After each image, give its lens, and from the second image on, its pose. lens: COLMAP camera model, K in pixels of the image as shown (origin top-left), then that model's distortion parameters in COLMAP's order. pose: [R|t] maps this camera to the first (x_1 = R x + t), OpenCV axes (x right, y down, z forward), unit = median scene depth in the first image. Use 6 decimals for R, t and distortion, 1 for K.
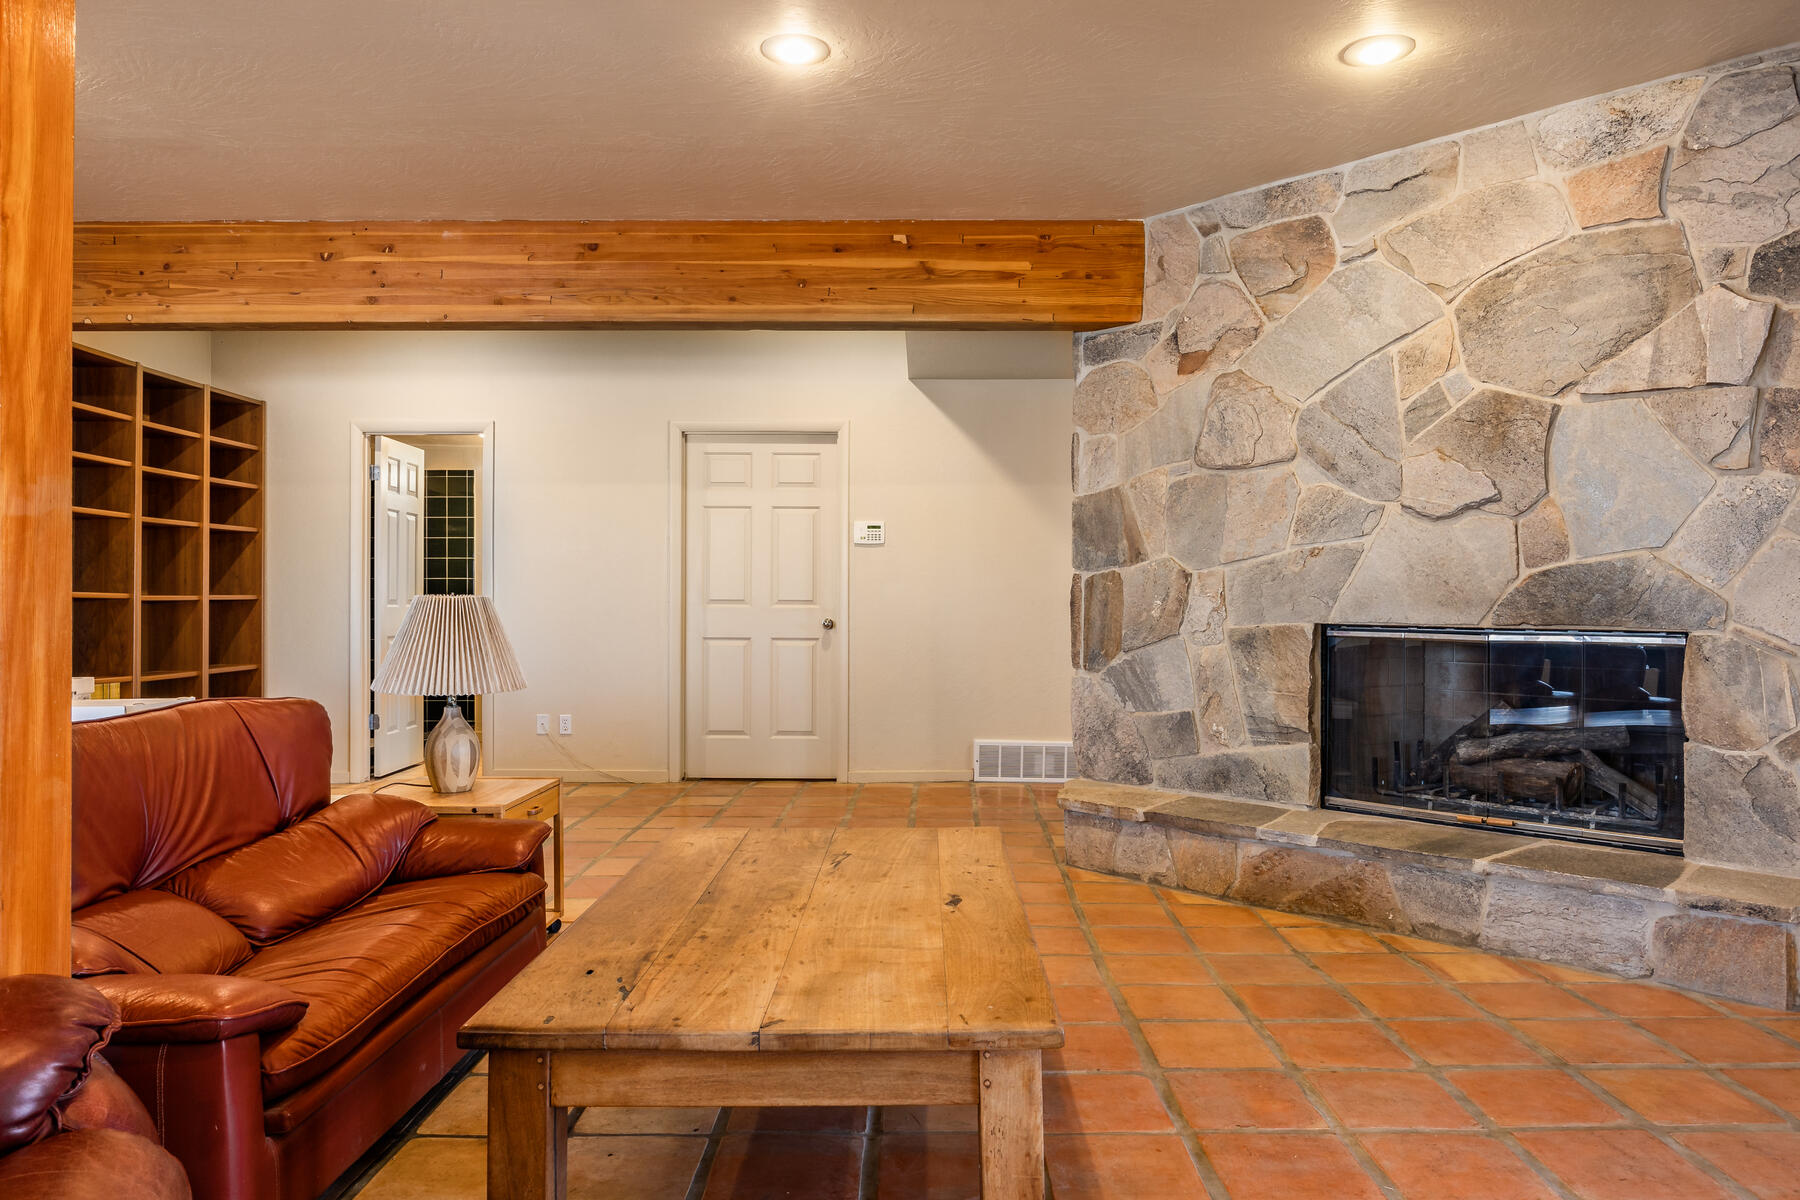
lens RADIAL K [[1265.6, 0, 901.8], [0, 1265.6, 595.1], [0, 0, 1]] dist [-0.009514, -0.000844]
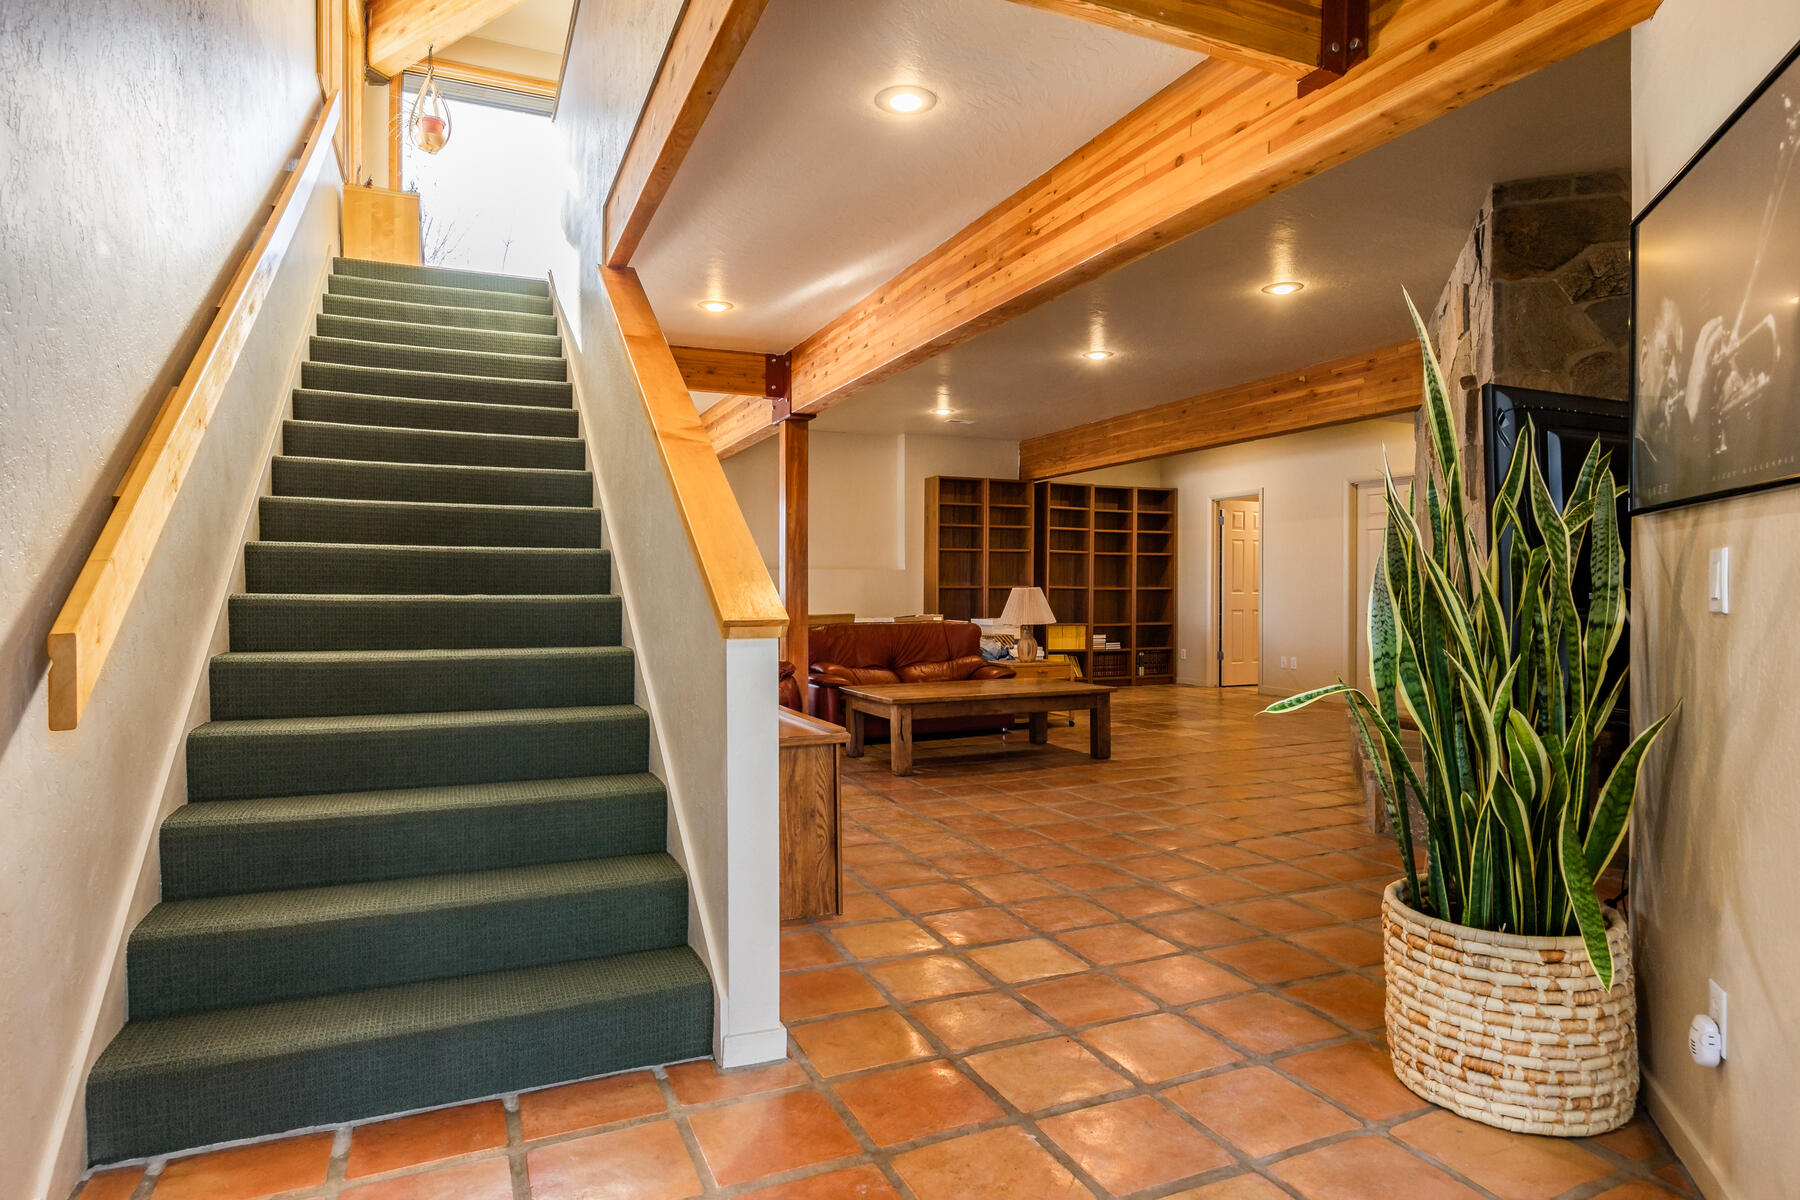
lens RADIAL K [[1014.1, 0, 902.1], [0, 1014.1, 597.2], [0, 0, 1]] dist [-0.000879, -0.000006]
pose [[0.434819, -0.000802, -0.900517, 1.015440], [0.004392, 0.999990, 0.001230, 0.016831], [0.900507, -0.004490, 0.434818, -0.113066]]
